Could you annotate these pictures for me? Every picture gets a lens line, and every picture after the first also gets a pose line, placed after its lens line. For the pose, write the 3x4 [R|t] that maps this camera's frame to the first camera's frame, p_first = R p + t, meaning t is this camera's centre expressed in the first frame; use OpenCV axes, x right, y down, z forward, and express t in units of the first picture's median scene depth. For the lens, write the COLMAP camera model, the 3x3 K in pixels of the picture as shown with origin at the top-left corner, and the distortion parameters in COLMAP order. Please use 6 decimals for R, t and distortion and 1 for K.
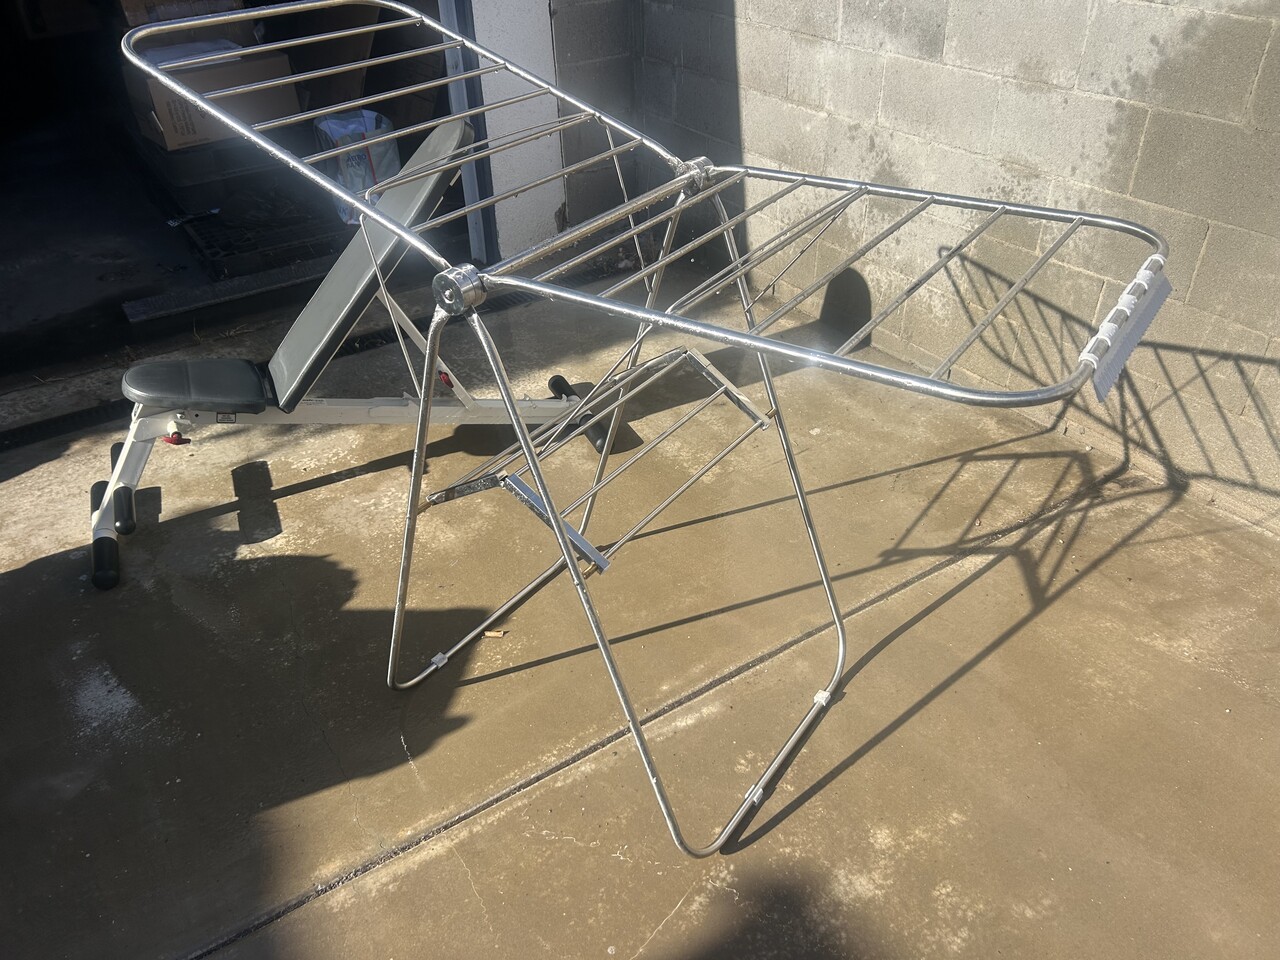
lens RADIAL K [[969.5, 0, 640.0], [0, 969.5, 481.1], [0, 0, 1]] dist [0.003080, -0.002230]
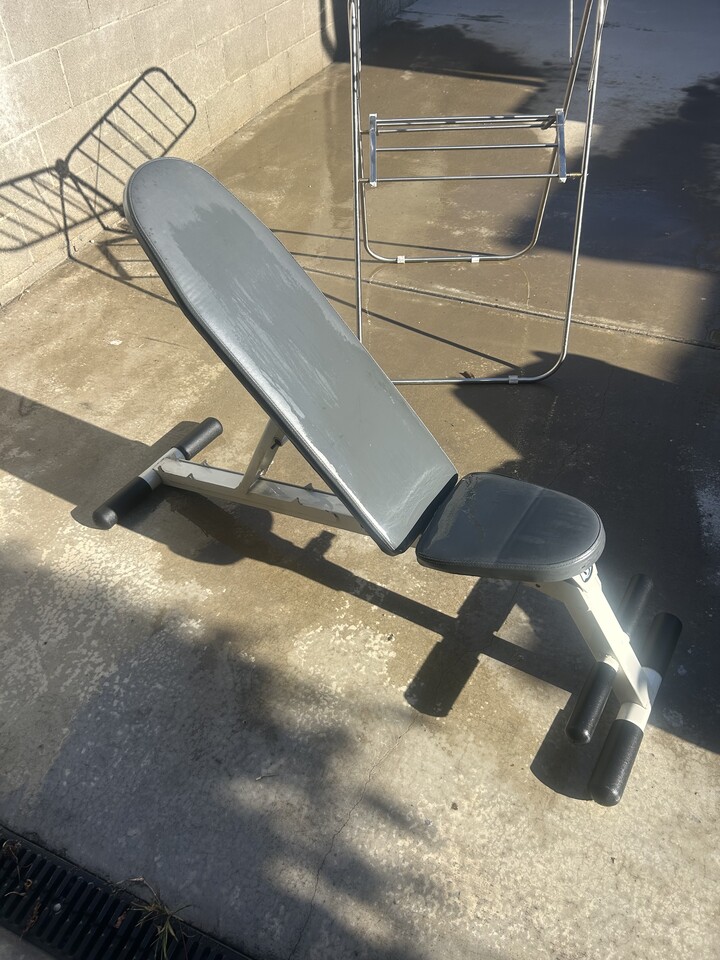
lens RADIAL K [[727.1, 0, 360.1], [0, 727.1, 479.3], [0, 0, 1]] dist [0.003080, -0.002230]
pose [[-0.536129, -0.564998, 0.627170, -0.653517], [0.512624, 0.372369, 0.773666, -0.548855], [-0.670658, 0.736287, 0.089994, 0.902197]]
